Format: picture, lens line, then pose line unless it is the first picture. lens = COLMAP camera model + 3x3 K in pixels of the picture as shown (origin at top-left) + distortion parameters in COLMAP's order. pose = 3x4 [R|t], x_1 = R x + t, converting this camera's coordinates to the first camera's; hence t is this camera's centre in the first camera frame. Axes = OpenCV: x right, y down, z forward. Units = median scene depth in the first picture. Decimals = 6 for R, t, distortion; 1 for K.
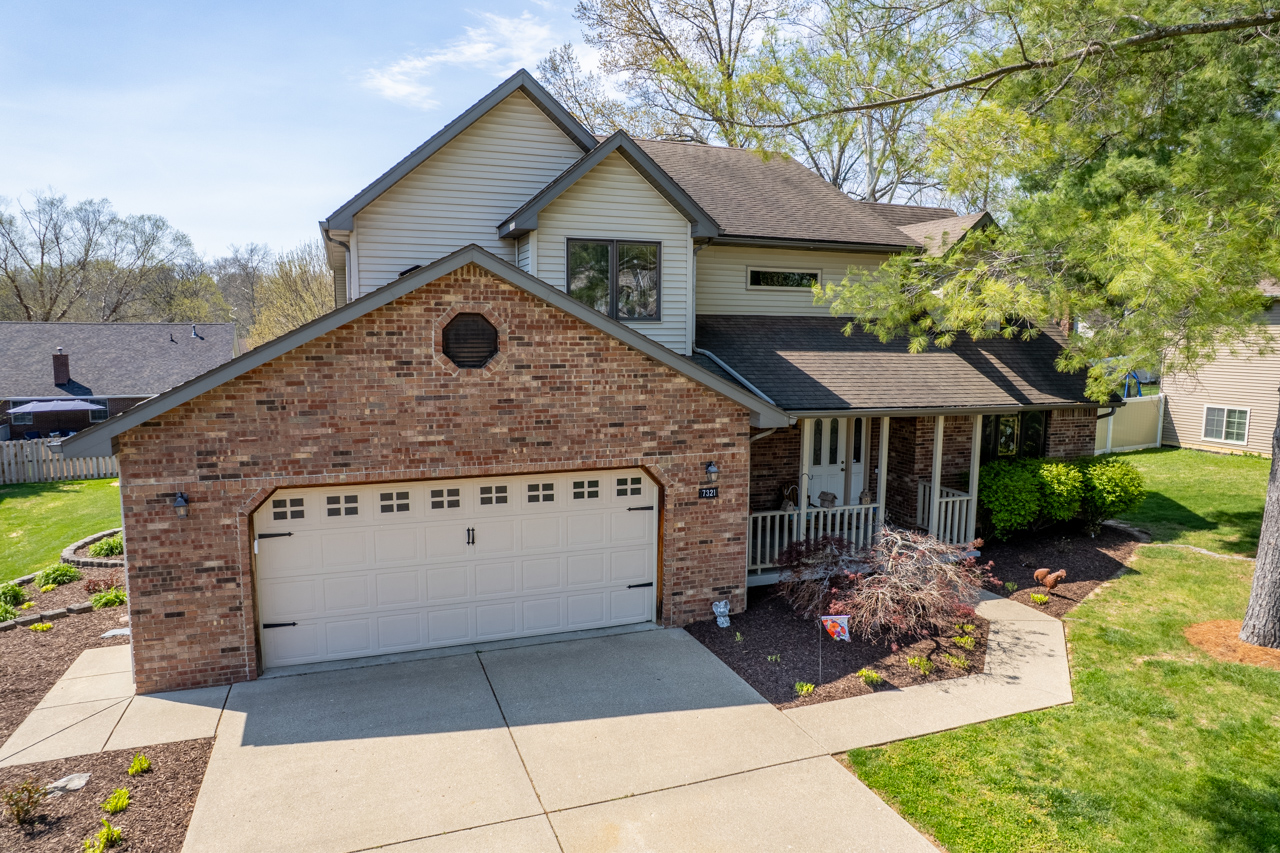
lens RADIAL K [[819.0, 0, 637.6], [0, 819.0, 429.6], [0, 0, 1]] dist [-0.064037, 0.055646]
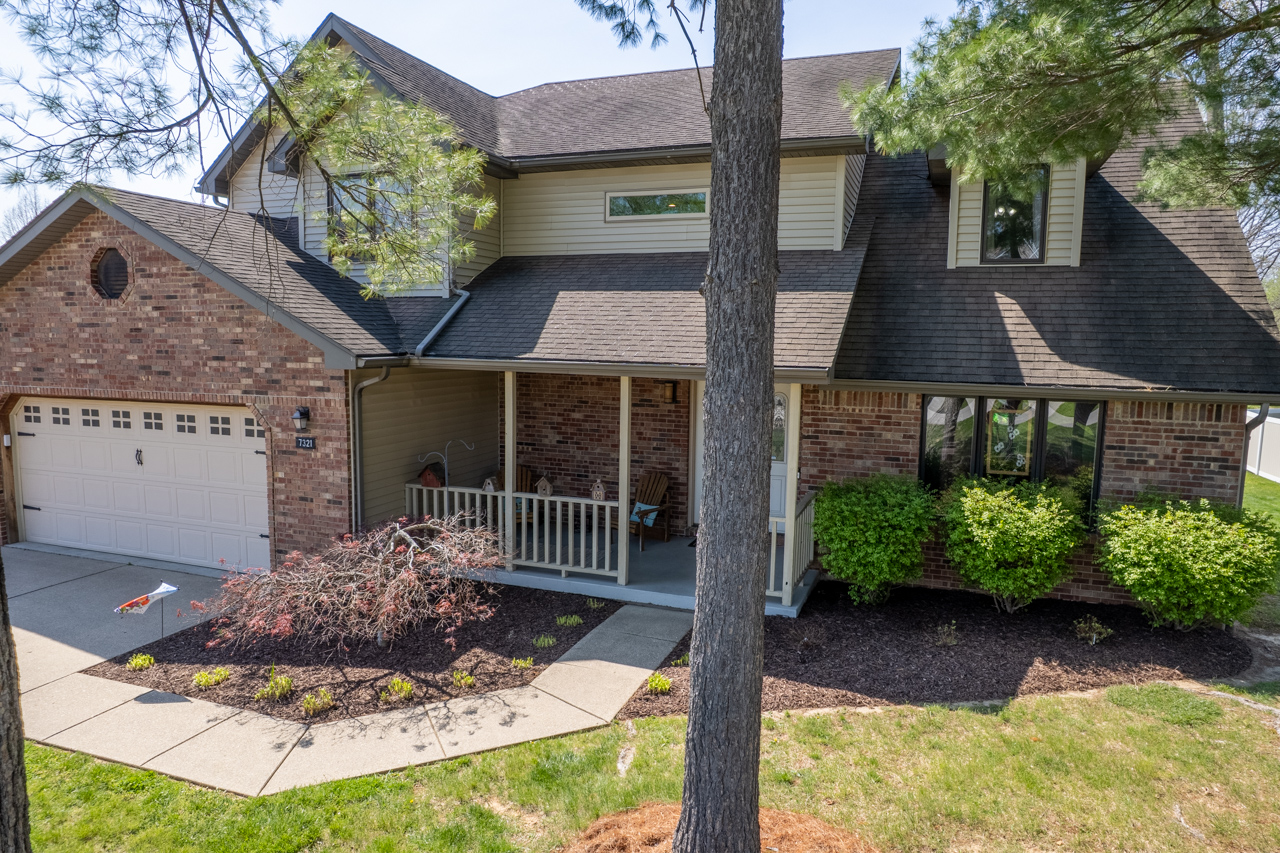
lens RADIAL K [[819.0, 0, 641.2], [0, 819.0, 427.7], [0, 0, 1]] dist [-0.064037, 0.055646]
pose [[0.758708, 0.075224, -0.647073, 0.988586], [-0.085616, 0.996209, 0.015425, 0.018414], [0.645780, 0.043697, 0.762272, 0.613078]]
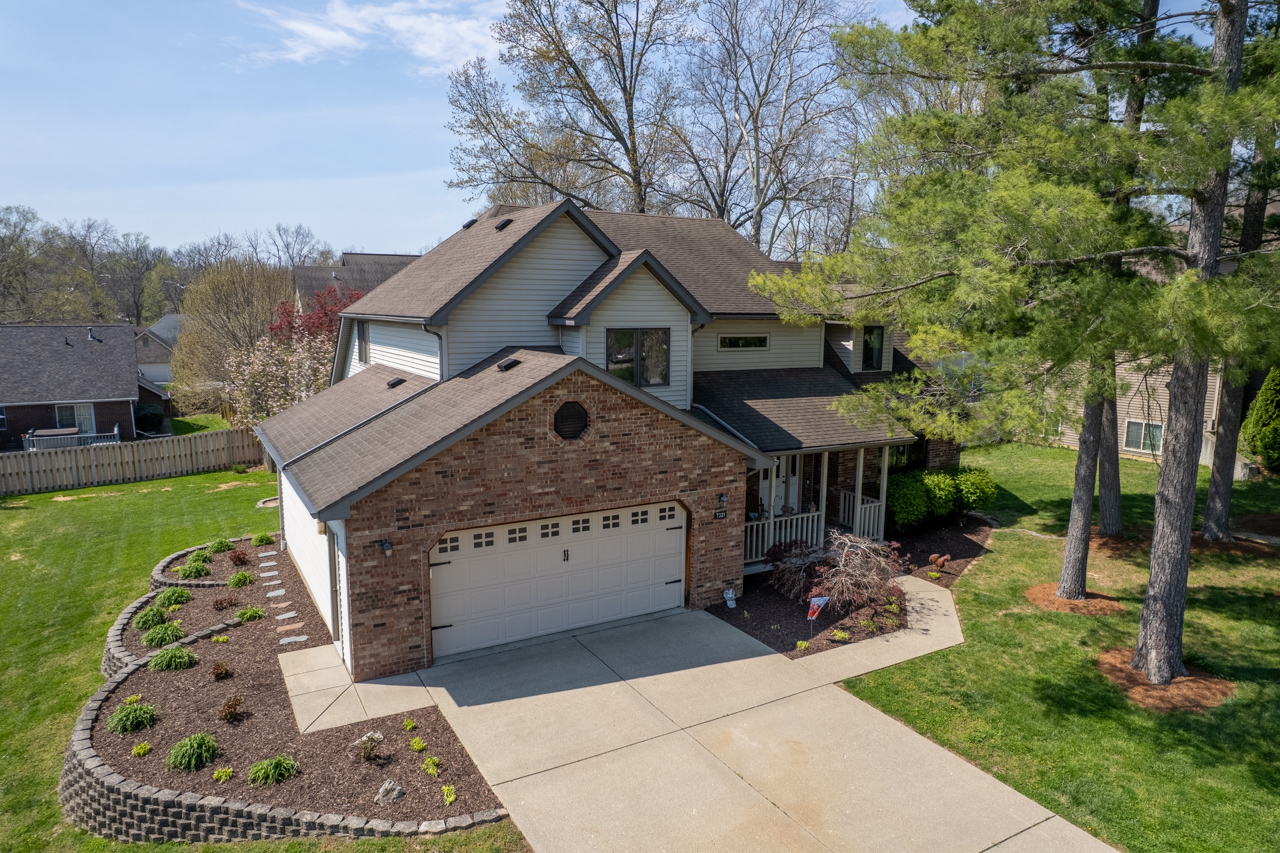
lens RADIAL K [[819.0, 0, 636.3], [0, 819.0, 432.2], [0, 0, 1]] dist [-0.064037, 0.055646]
pose [[0.985870, -0.025126, 0.165620, -0.312760], [0.019262, 0.999133, 0.036919, -0.131979], [-0.166404, -0.033207, 0.985498, -0.405689]]
